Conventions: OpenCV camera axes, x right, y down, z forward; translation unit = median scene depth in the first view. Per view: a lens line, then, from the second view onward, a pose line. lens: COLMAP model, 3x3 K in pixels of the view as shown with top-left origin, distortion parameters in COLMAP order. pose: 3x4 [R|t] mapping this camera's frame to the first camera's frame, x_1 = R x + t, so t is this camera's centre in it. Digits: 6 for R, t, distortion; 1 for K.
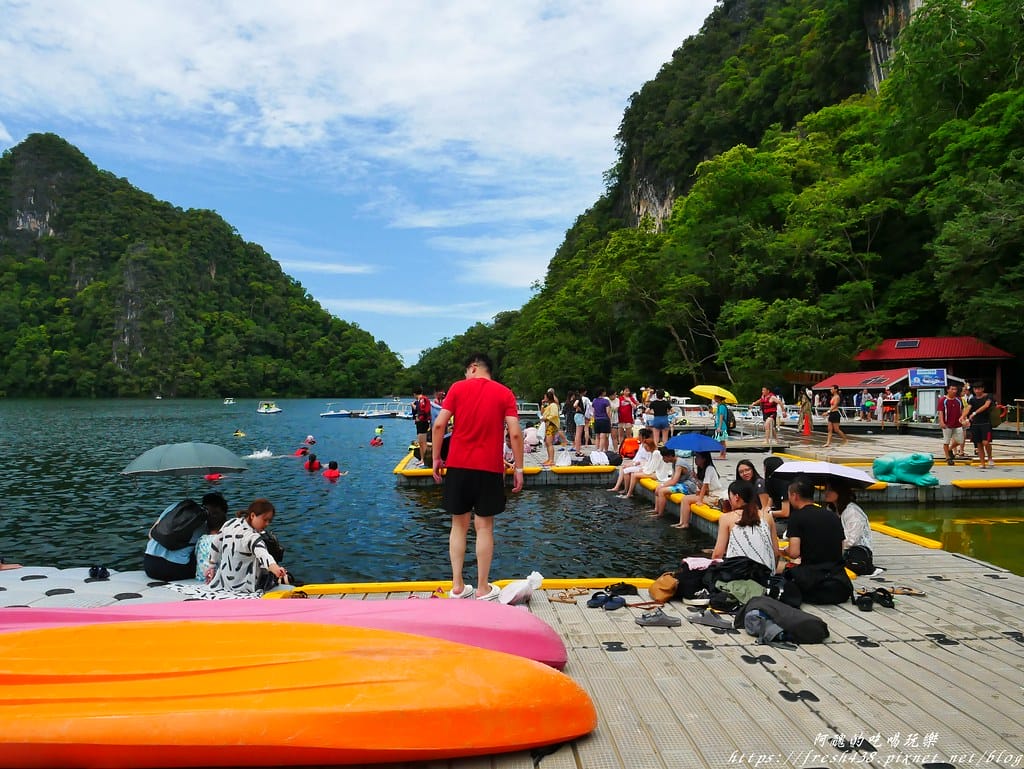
lens RADIAL K [[778.2, 0, 512.0], [0, 778.2, 384.5], [0, 0, 1]] dist [-0.007565, -0.000887]
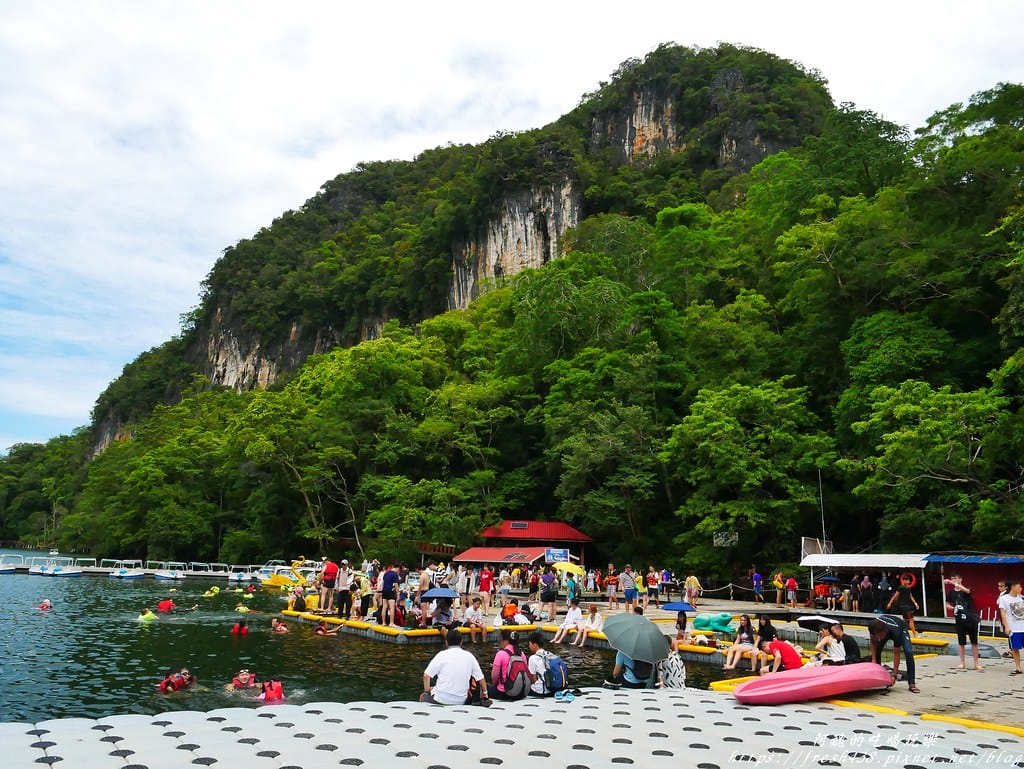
lens RADIAL K [[816.1, 0, 512.0], [0, 816.1, 384.5], [0, 0, 1]] dist [-0.051079, 0.001472]
pose [[0.805119, 0.155959, 0.572241, -0.161834], [-0.044771, 0.978037, -0.203564, -0.003749], [-0.591421, 0.138273, 0.794419, -0.036455]]
